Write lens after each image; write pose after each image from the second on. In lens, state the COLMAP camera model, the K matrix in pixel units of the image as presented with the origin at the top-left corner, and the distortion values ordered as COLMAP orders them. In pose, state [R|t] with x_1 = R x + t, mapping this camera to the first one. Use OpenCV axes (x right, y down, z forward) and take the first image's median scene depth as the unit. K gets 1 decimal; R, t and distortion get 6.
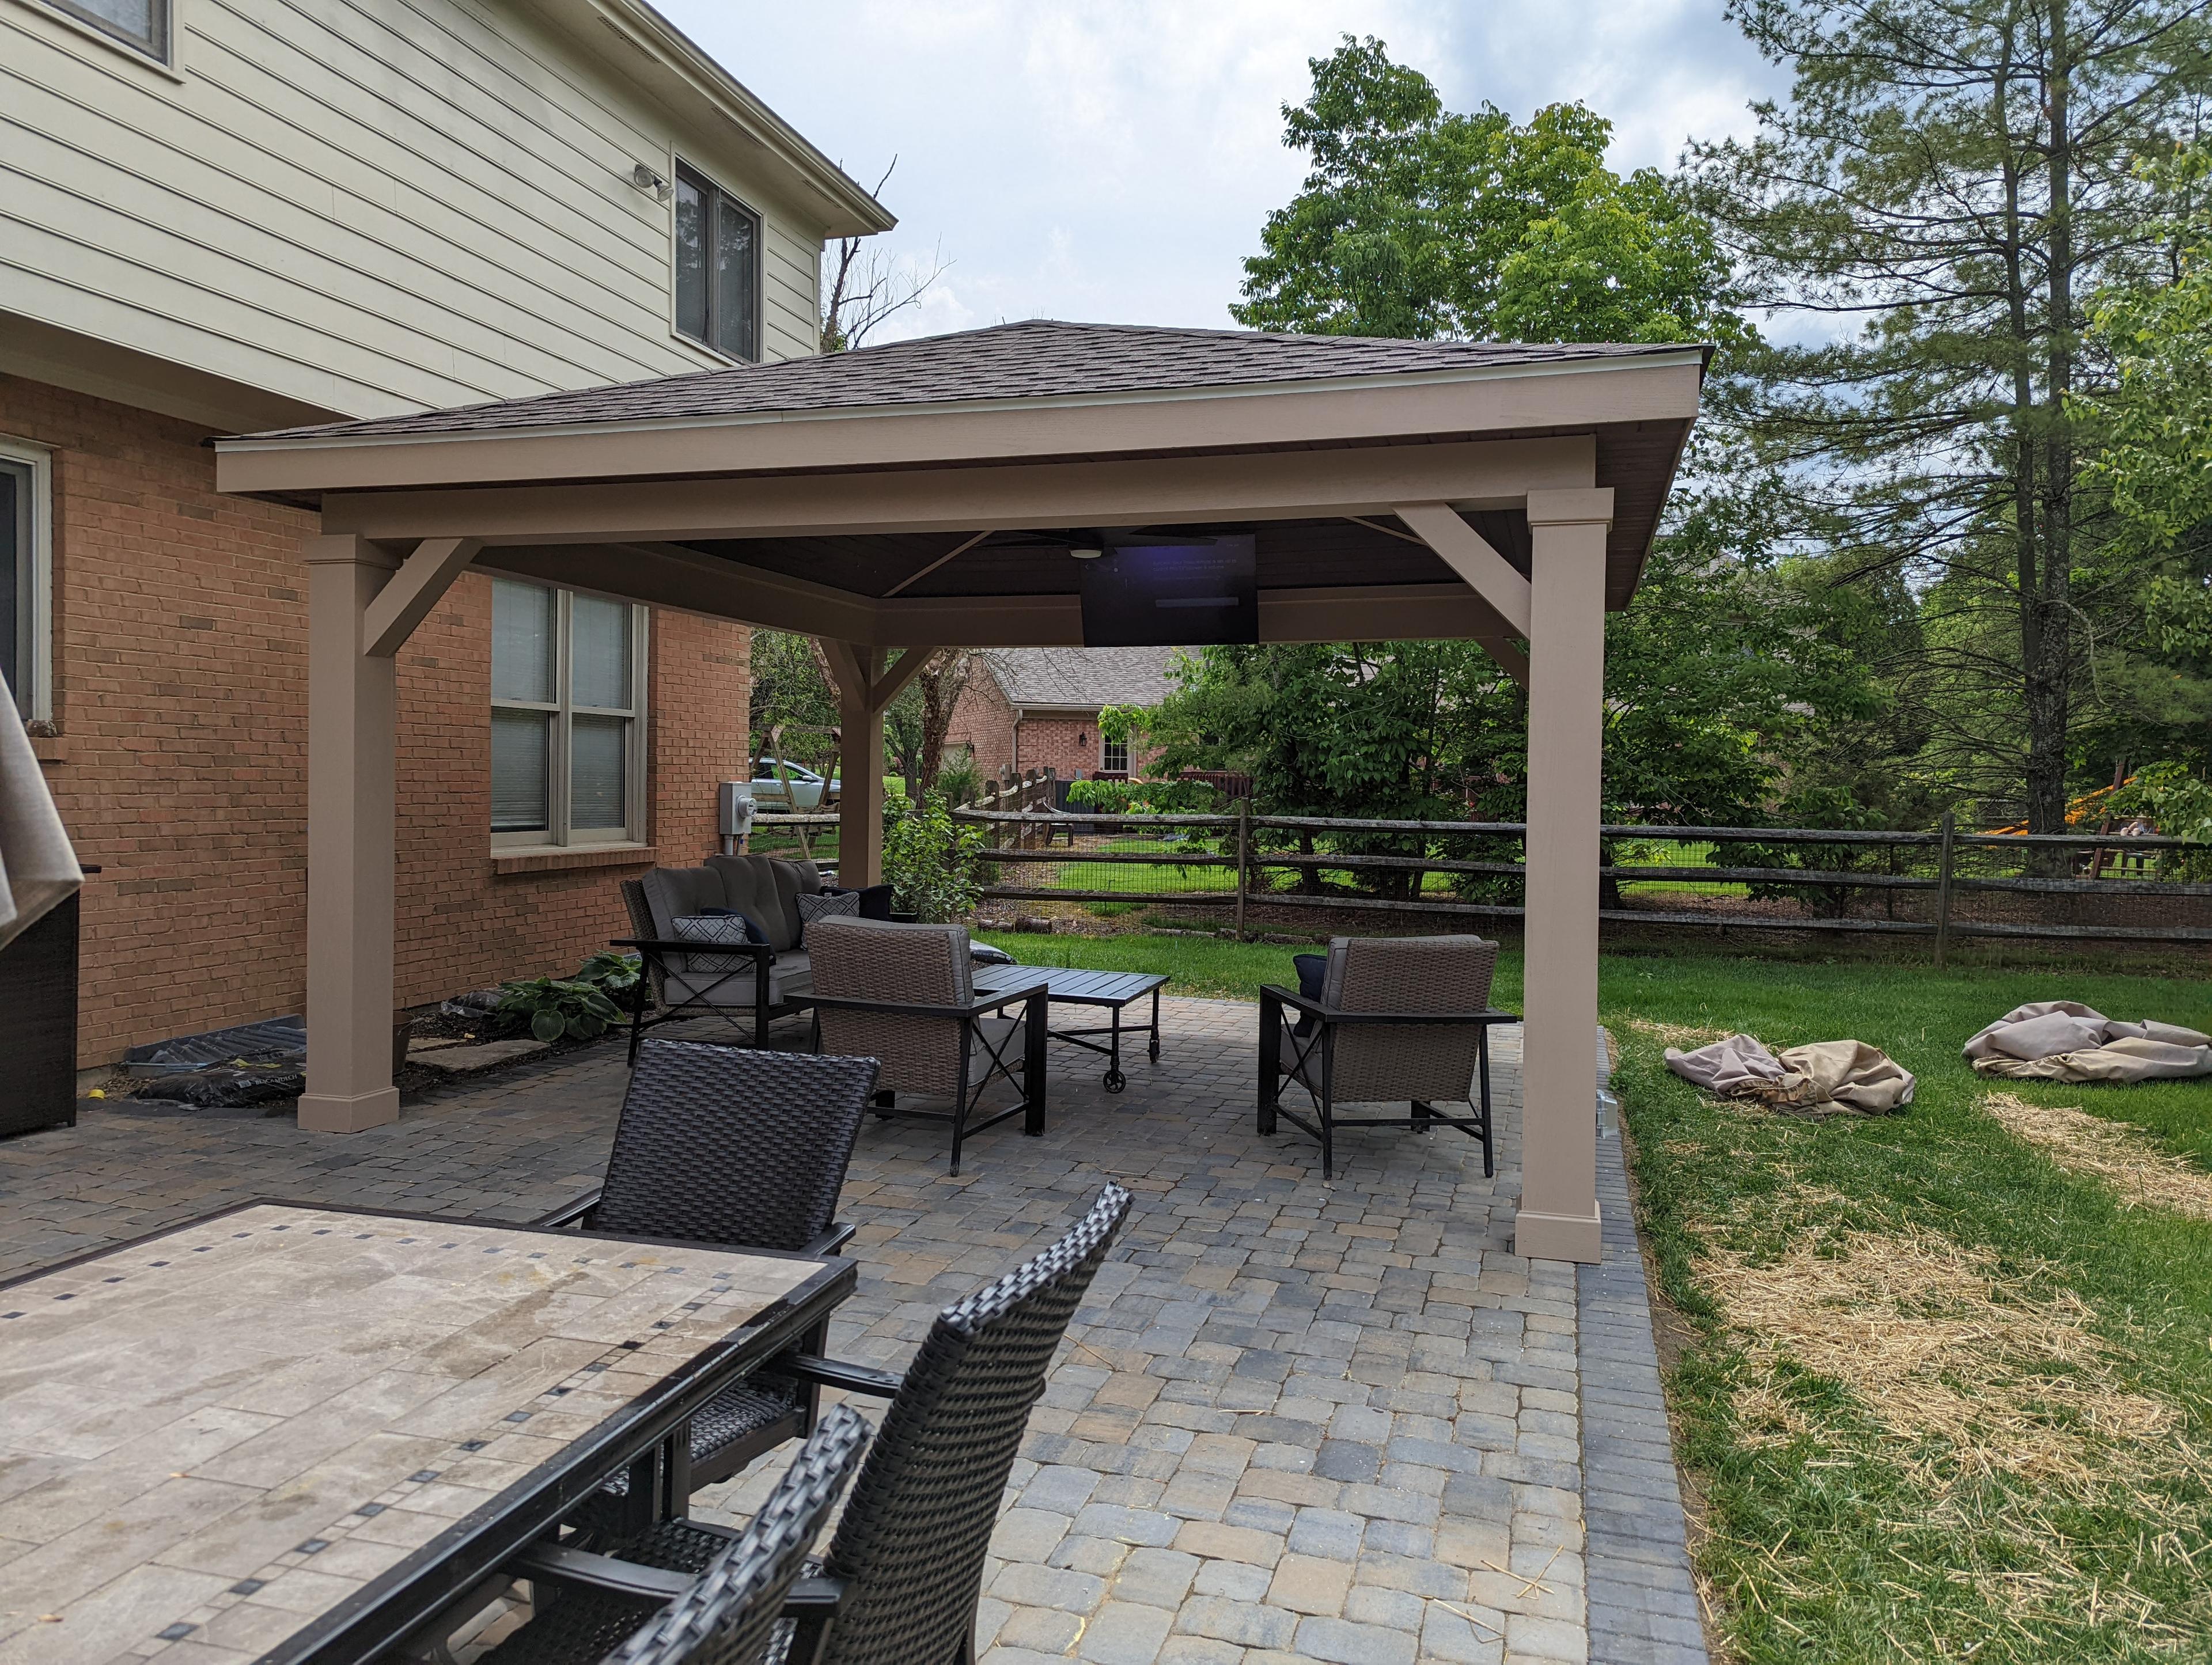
lens RADIAL K [[1554.3, 0, 1106.0], [0, 1554.3, 832.5], [0, 0, 1]] dist [0.075231, -0.064899]
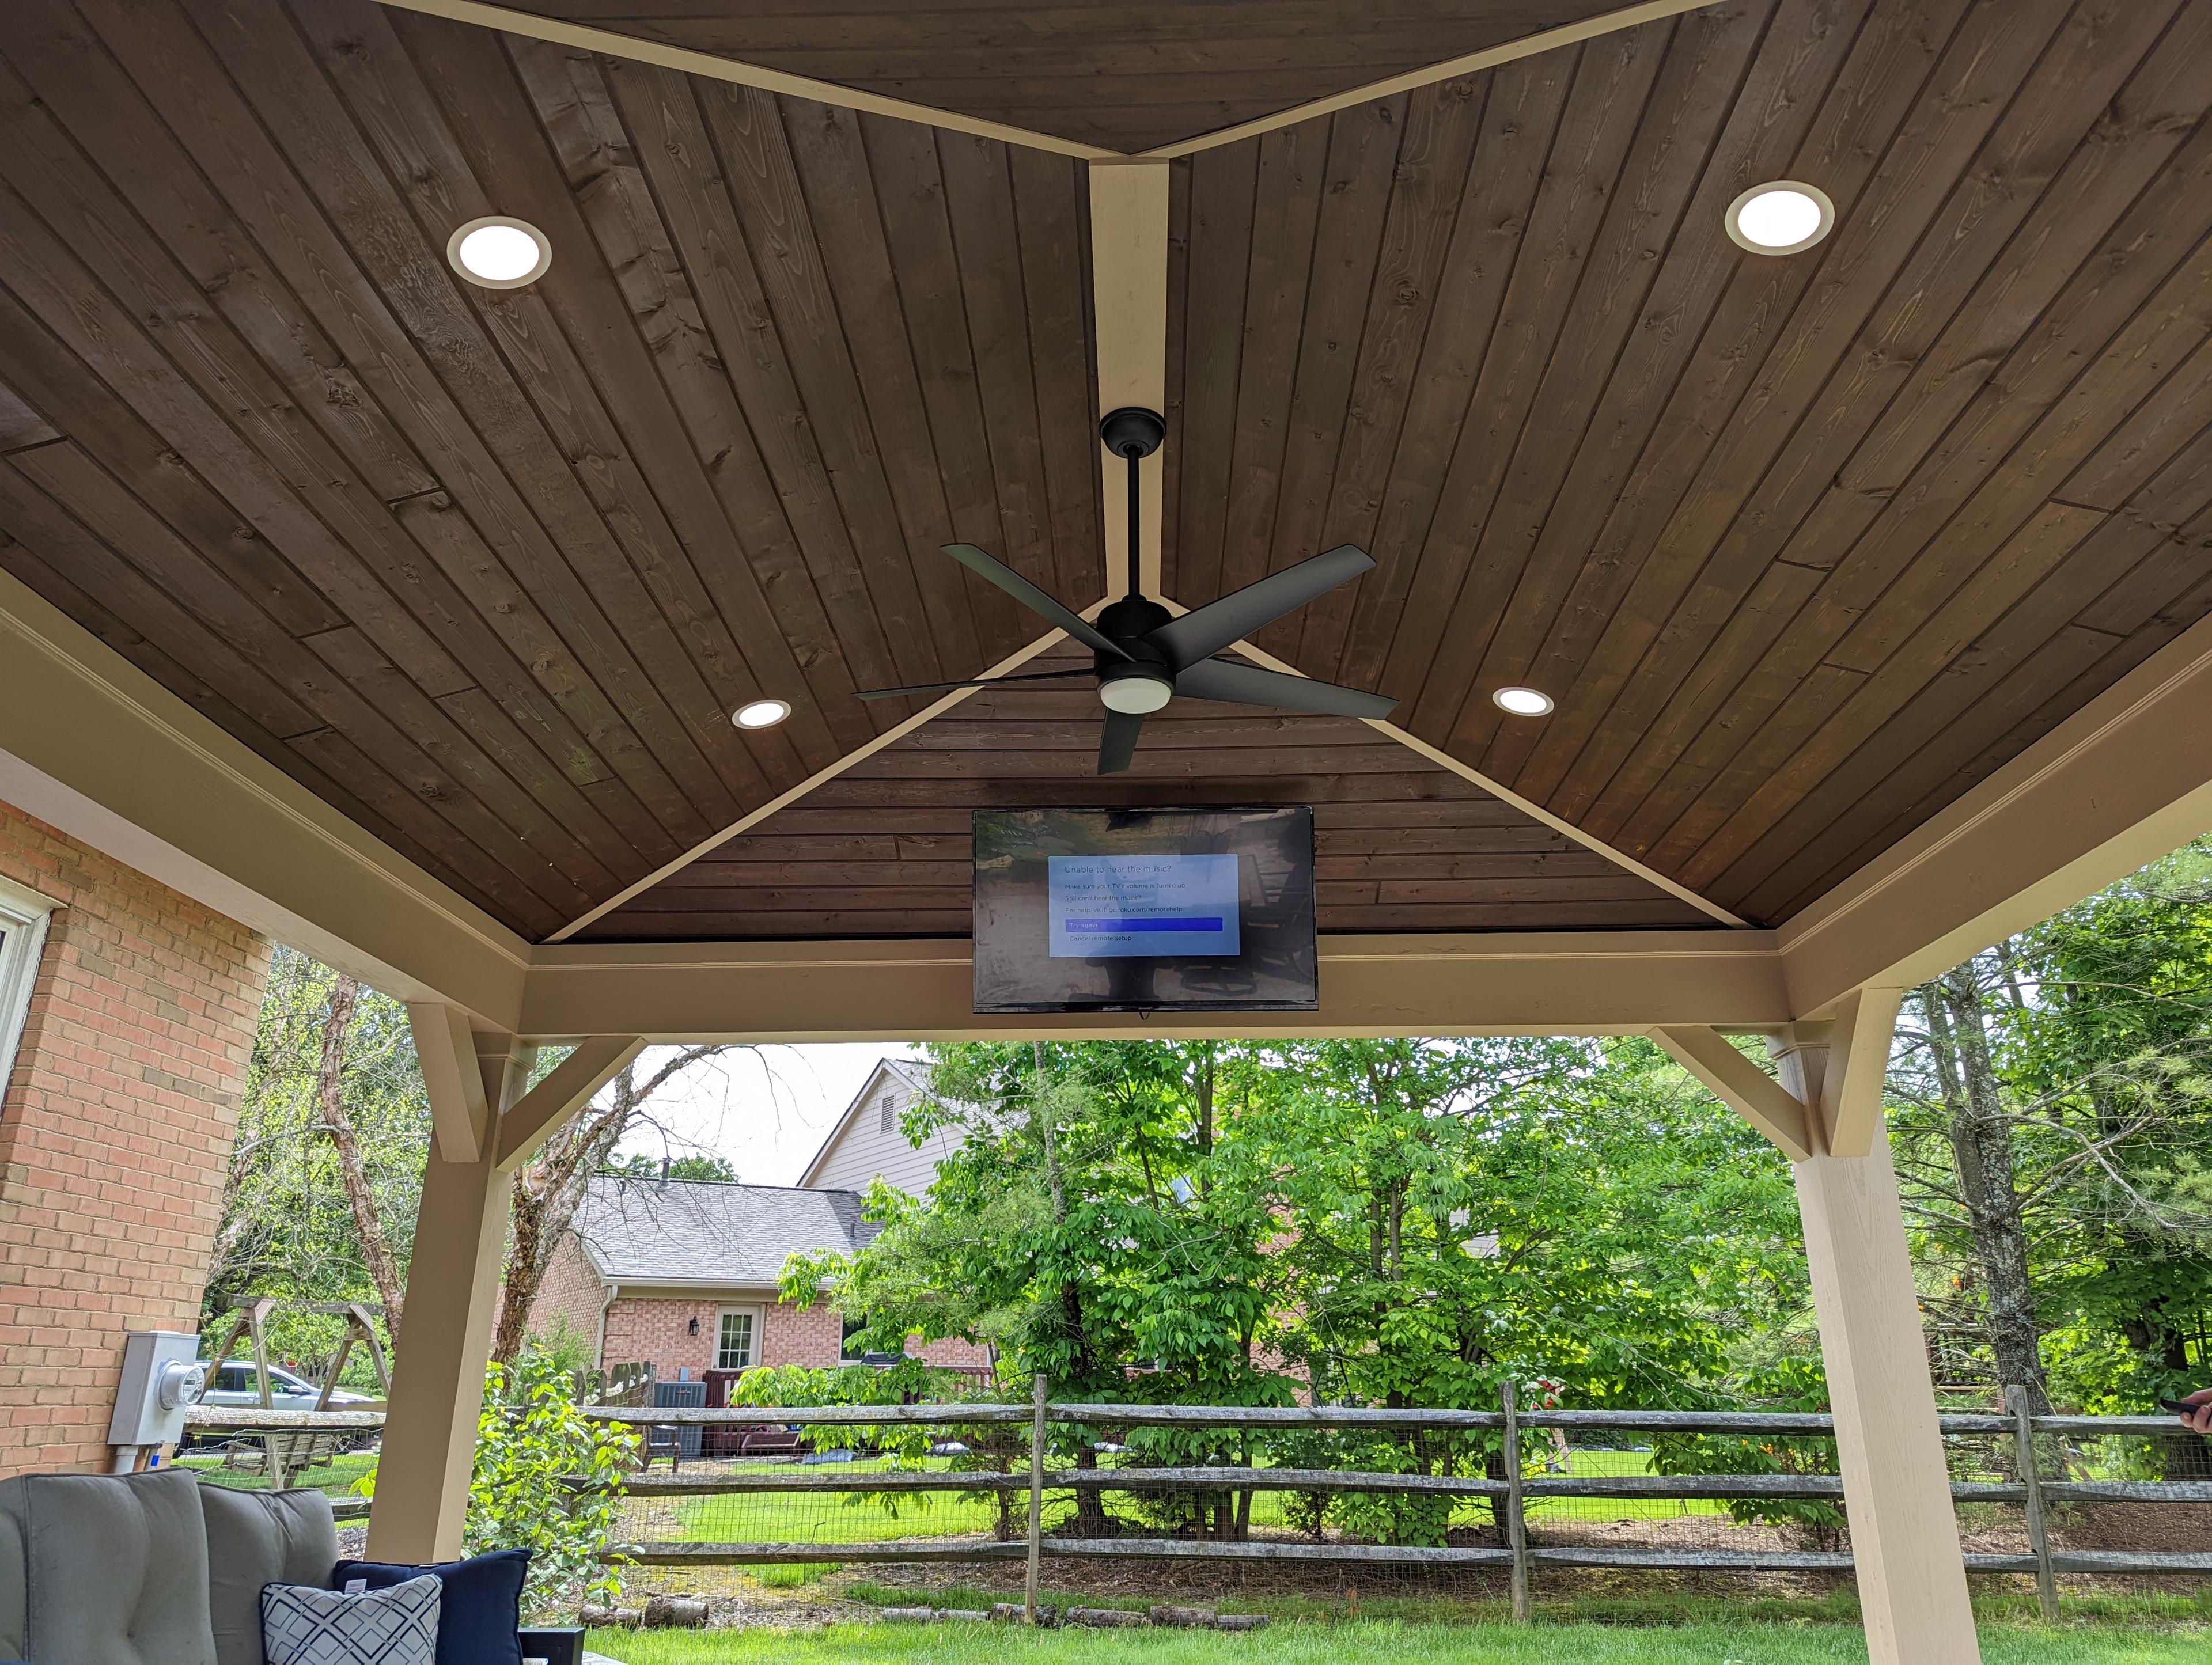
lens RADIAL K [[1551.7, 0, 1090.6], [0, 1551.7, 811.1], [0, 0, 1]] dist [0.064811, -0.053130]
pose [[0.967687, 0.077088, 0.240081, -0.093041], [0.020777, 0.924507, -0.380597, 0.013324], [-0.251296, 0.373287, 0.893032, 0.453472]]
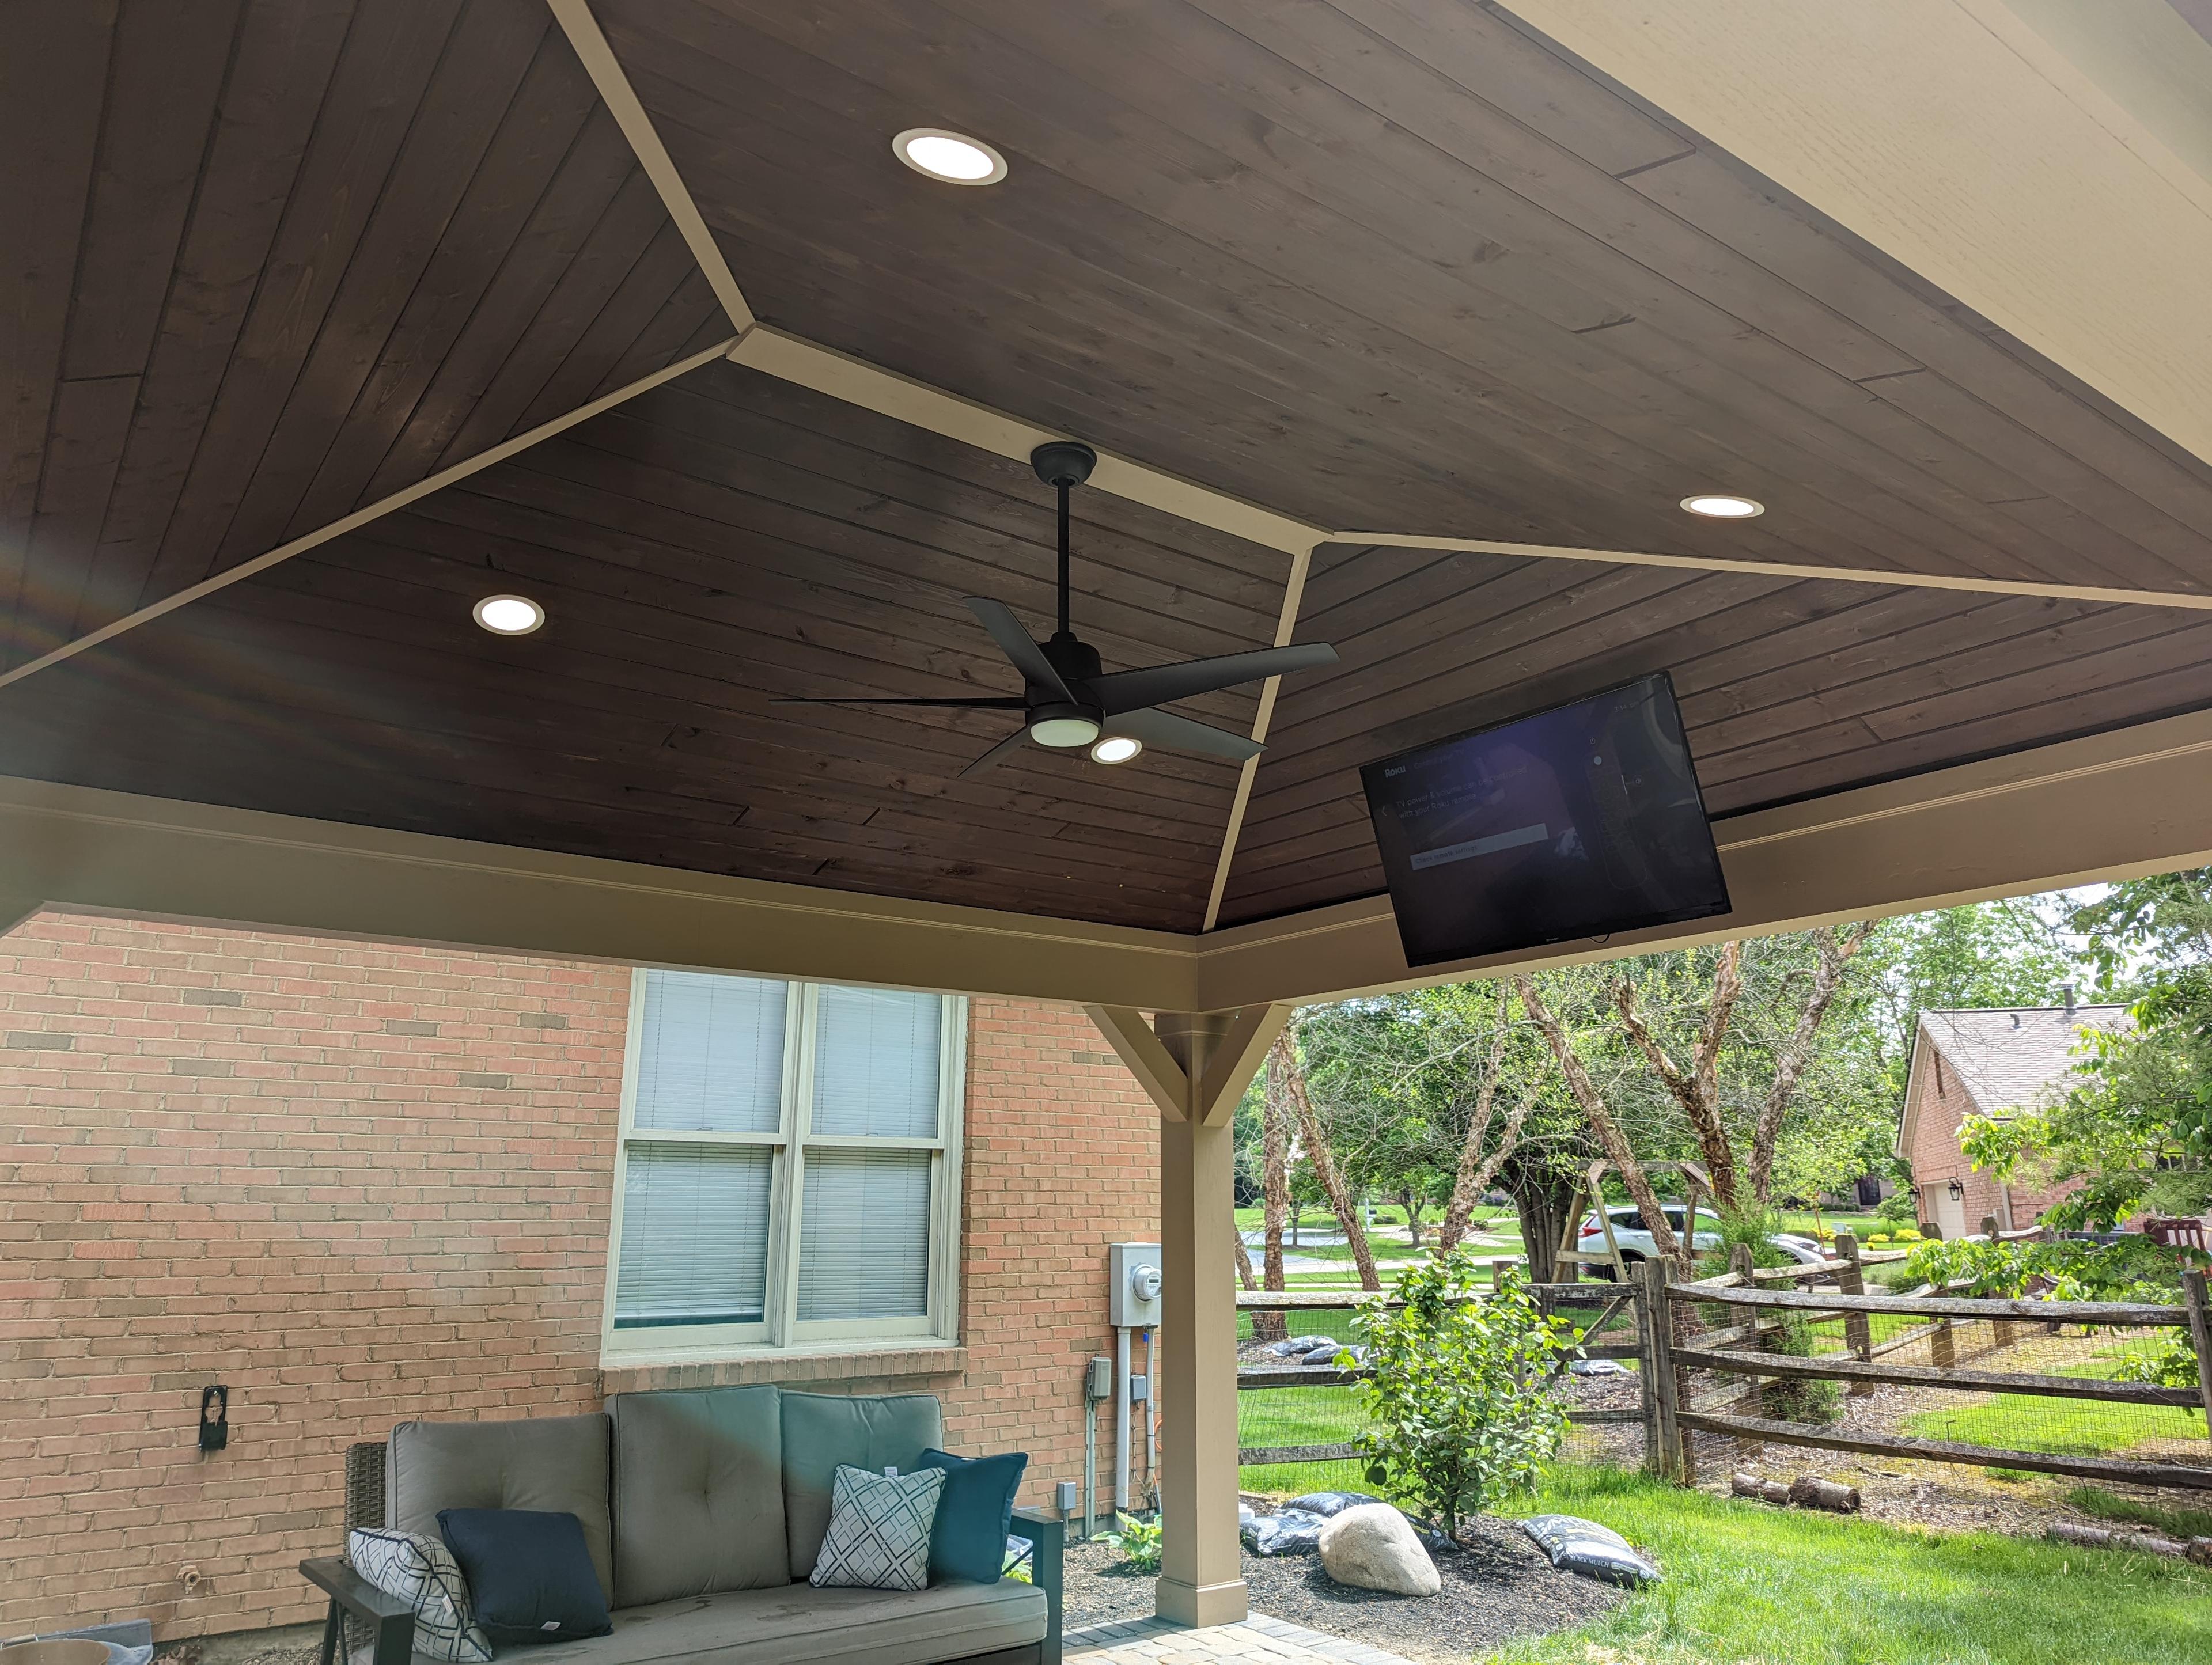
lens RADIAL K [[1563.0, 0, 1114.1], [0, 1563.0, 808.5], [0, 0, 1]] dist [0.066210, -0.070100]
pose [[0.799001, -0.166074, -0.577943, 0.192185], [-0.009844, 0.957366, -0.288711, -0.017935], [0.601250, 0.236369, 0.763301, 0.481880]]
